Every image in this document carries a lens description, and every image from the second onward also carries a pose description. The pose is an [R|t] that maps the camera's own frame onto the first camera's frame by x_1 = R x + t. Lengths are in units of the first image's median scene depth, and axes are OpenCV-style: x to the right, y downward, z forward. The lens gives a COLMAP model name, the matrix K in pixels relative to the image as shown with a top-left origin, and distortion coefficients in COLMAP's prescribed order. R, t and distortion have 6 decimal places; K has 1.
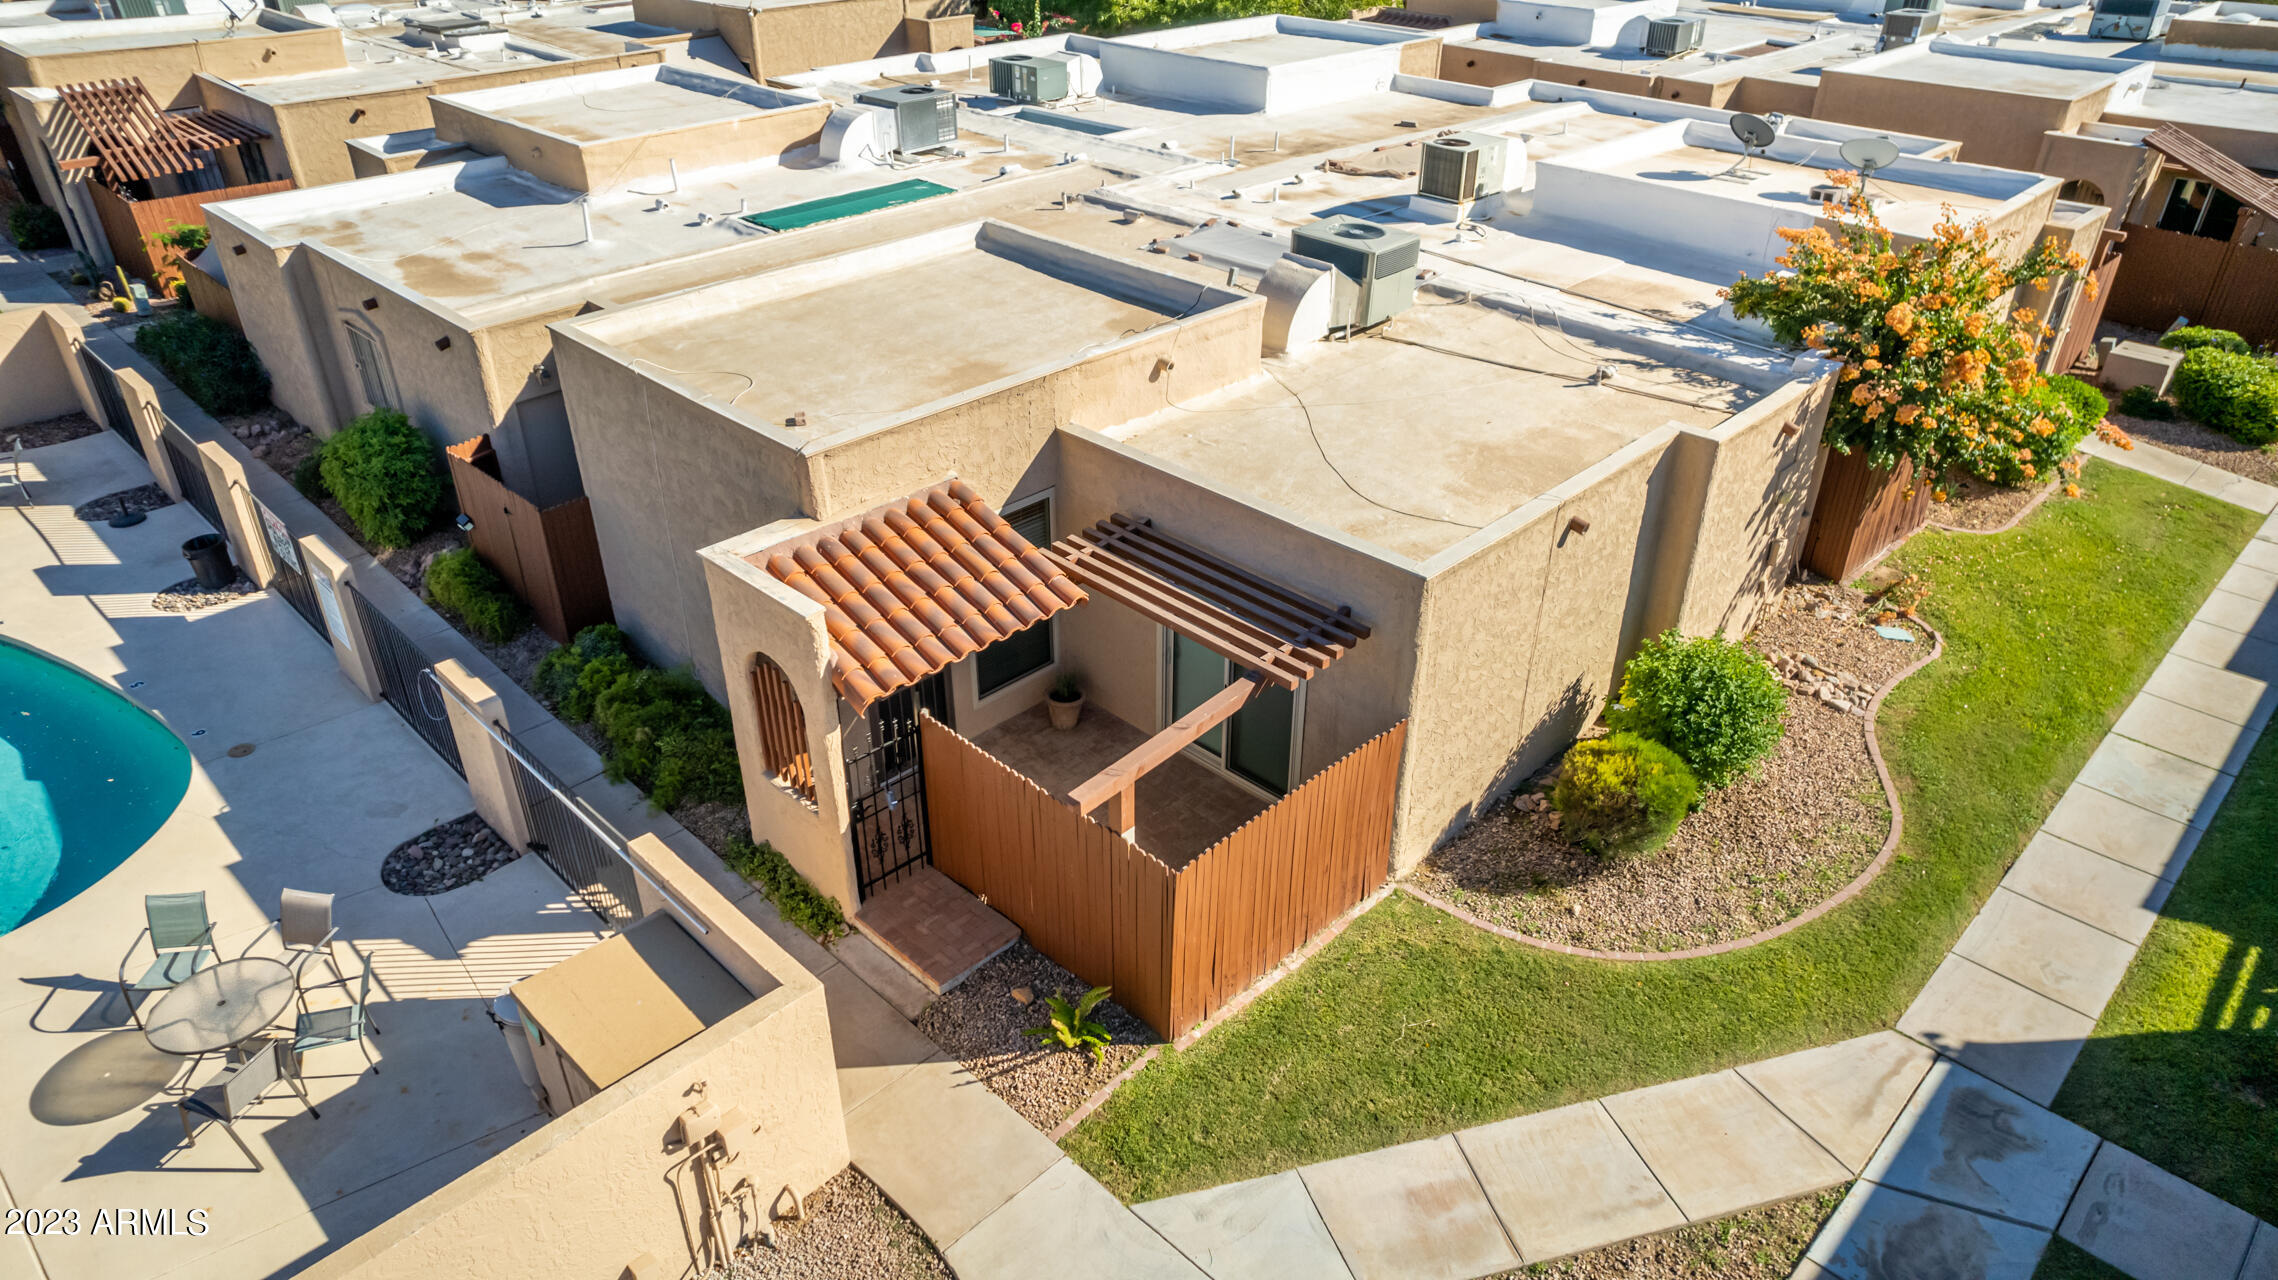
lens RADIAL K [[1441.5, 0, 1142.3], [0, 1441.5, 644.0], [0, 0, 1]] dist [-0.050758, 0.000706]
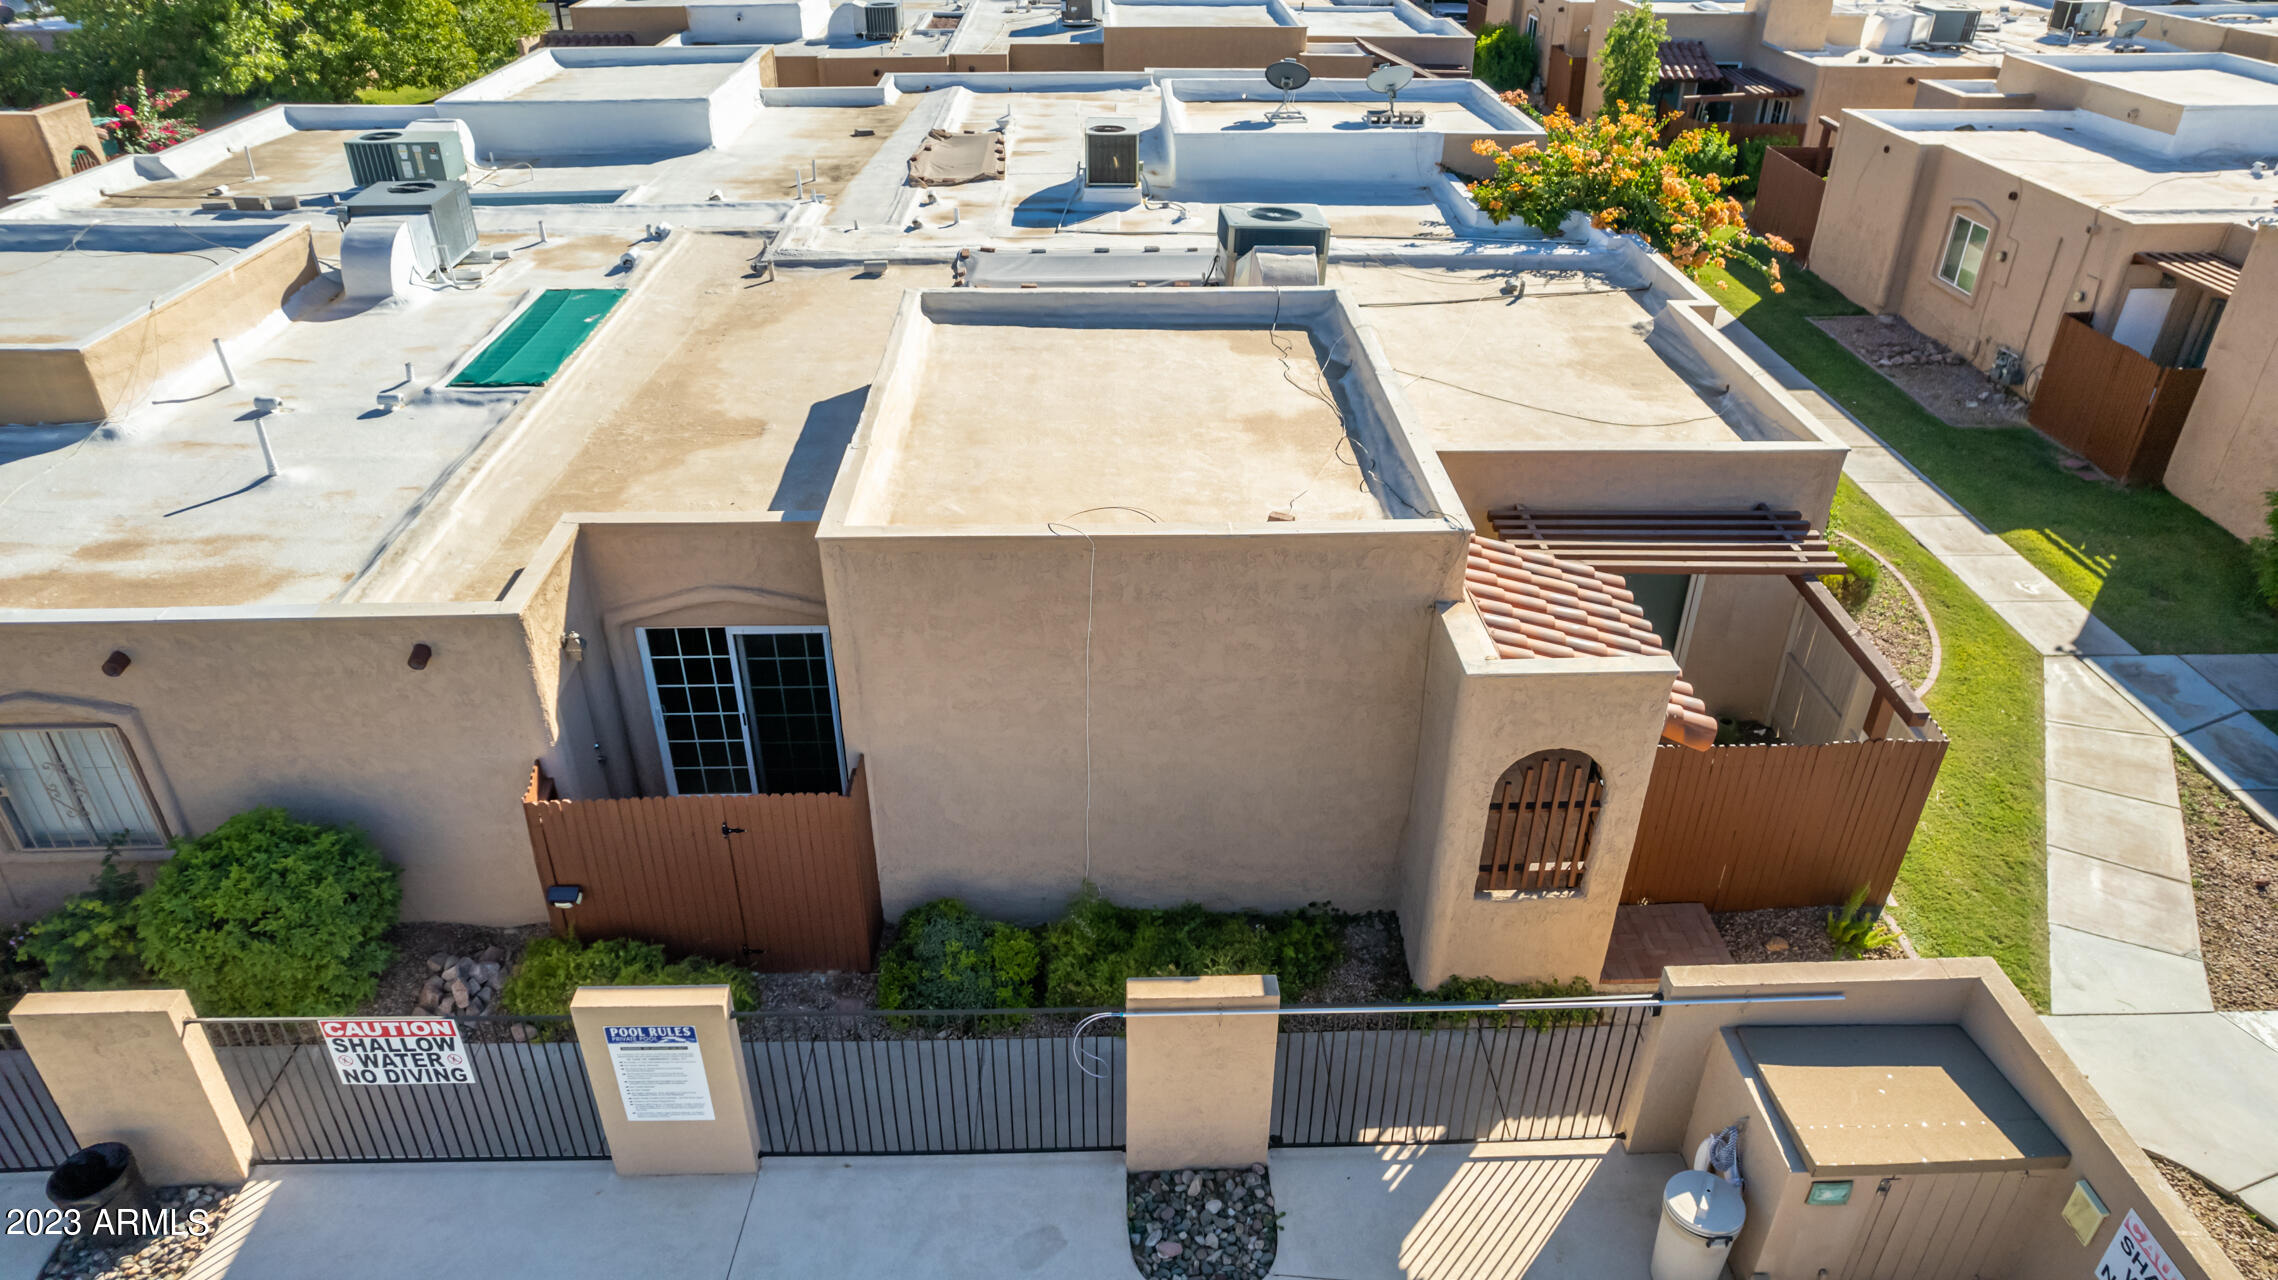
lens RADIAL K [[1449.8, 0, 1139.0], [0, 1449.8, 640.0], [0, 0, 1]] dist [-0.075110, 0.077315]
pose [[0.691086, -0.372055, 0.619658, -0.639863], [0.373688, 0.917782, 0.134291, -0.178874], [-0.618674, 0.138752, 0.773298, 0.304575]]
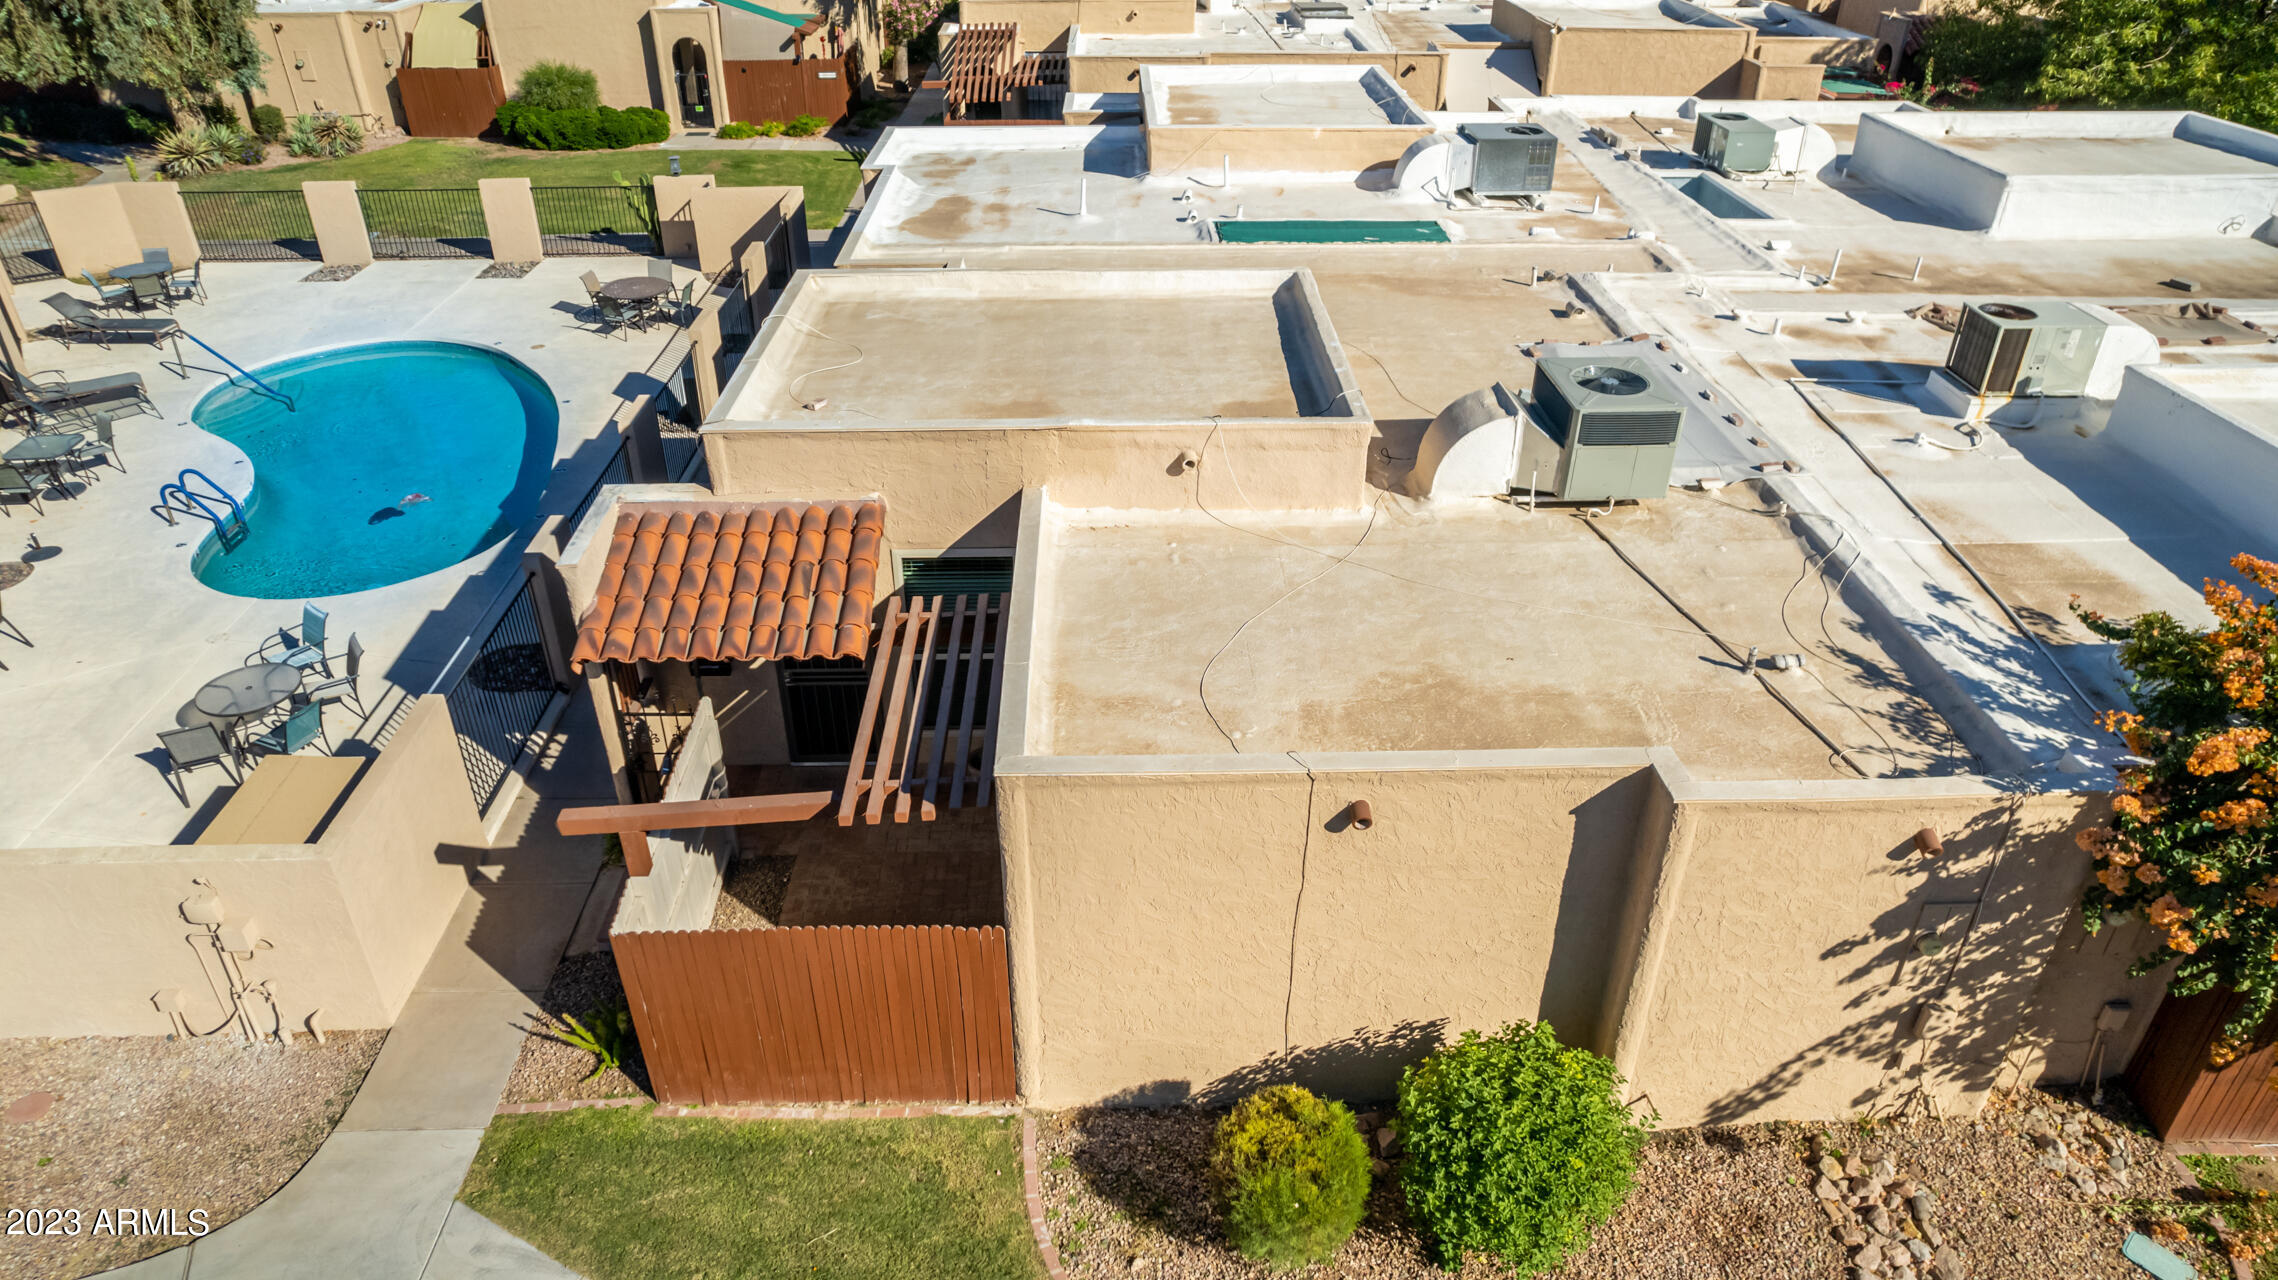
lens RADIAL K [[1473.0, 0, 1139.0], [0, 1473.0, 640.0], [0, 0, 1]] dist [-0.104044, 0.088132]
pose [[0.720860, 0.353299, -0.596272, 0.466566], [-0.357807, 0.926512, 0.116402, -0.155111], [0.593578, 0.129441, 0.794299, 0.243327]]
